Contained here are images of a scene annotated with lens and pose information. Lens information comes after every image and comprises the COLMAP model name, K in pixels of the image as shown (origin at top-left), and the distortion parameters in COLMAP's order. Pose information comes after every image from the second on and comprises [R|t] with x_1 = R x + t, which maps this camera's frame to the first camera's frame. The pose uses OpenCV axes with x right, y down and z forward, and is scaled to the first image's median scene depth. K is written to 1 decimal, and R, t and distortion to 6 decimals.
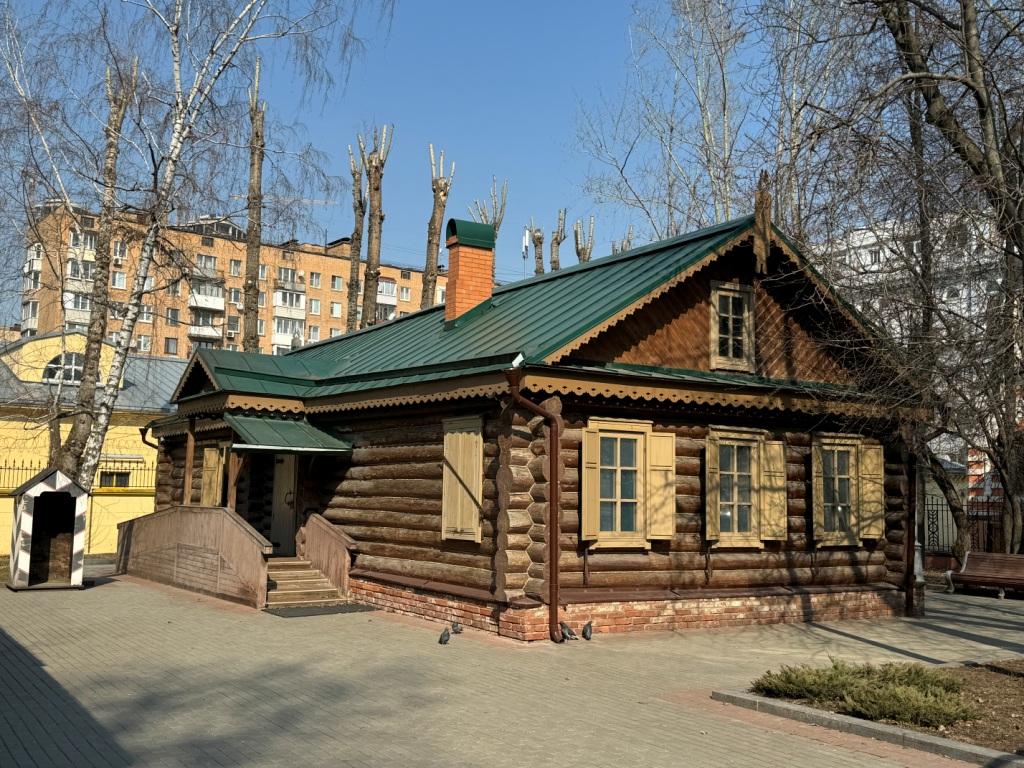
lens RADIAL K [[1041.5, 0, 512.0], [0, 1041.5, 384.0], [0, 0, 1]] dist [0.119651, -0.010613]
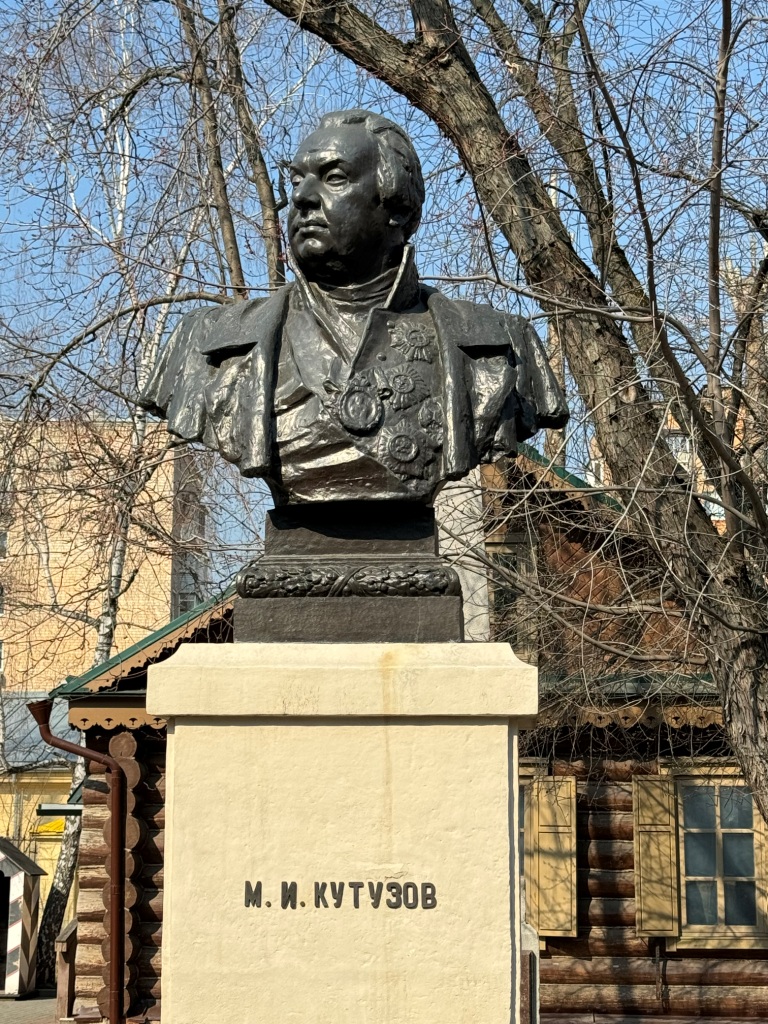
lens RADIAL K [[2031.1, 0, 384.0], [0, 2031.1, 512.0], [0, 0, 1]] dist [0.110634, 0.137350]
pose [[0.797144, -0.114178, -0.592895, 1.000169], [0.070002, 0.992812, -0.097076, 0.009312], [0.599718, 0.035879, 0.799407, -0.044863]]
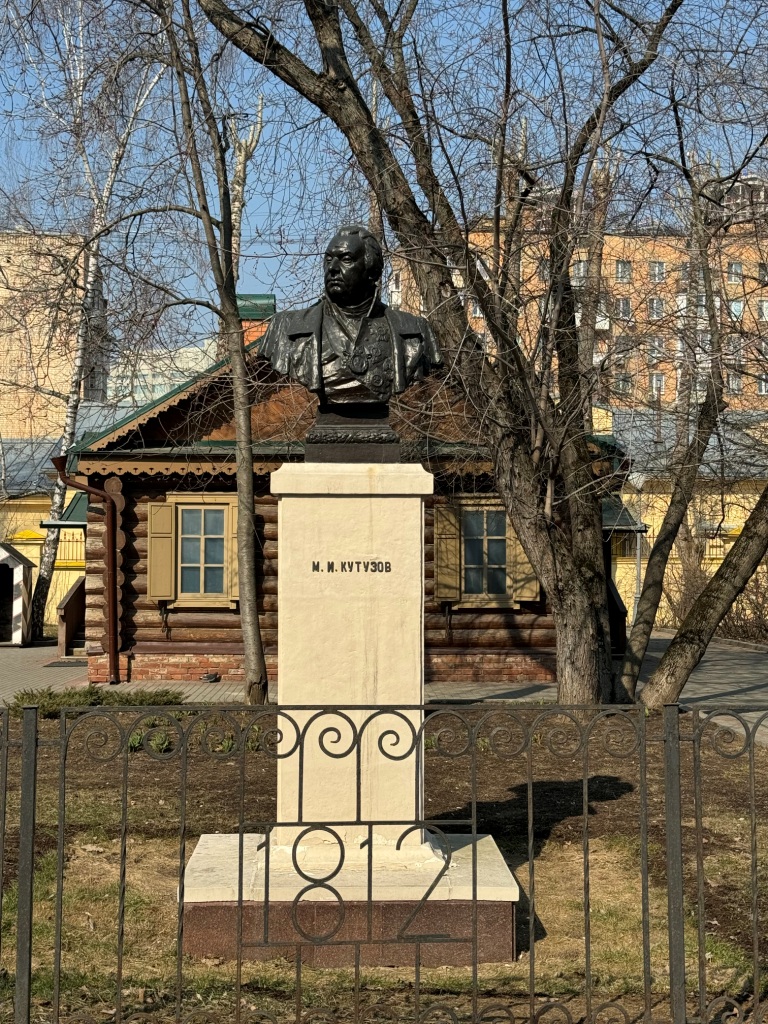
lens RADIAL K [[1505.4, 0, 384.0], [0, 1505.4, 512.0], [0, 0, 1]] dist [0.147005, 0.017517]
pose [[0.853478, -0.030944, -0.520210, 1.105472], [0.065259, 0.996724, 0.047778, -0.009516], [0.517027, -0.074726, 0.852701, -0.266489]]
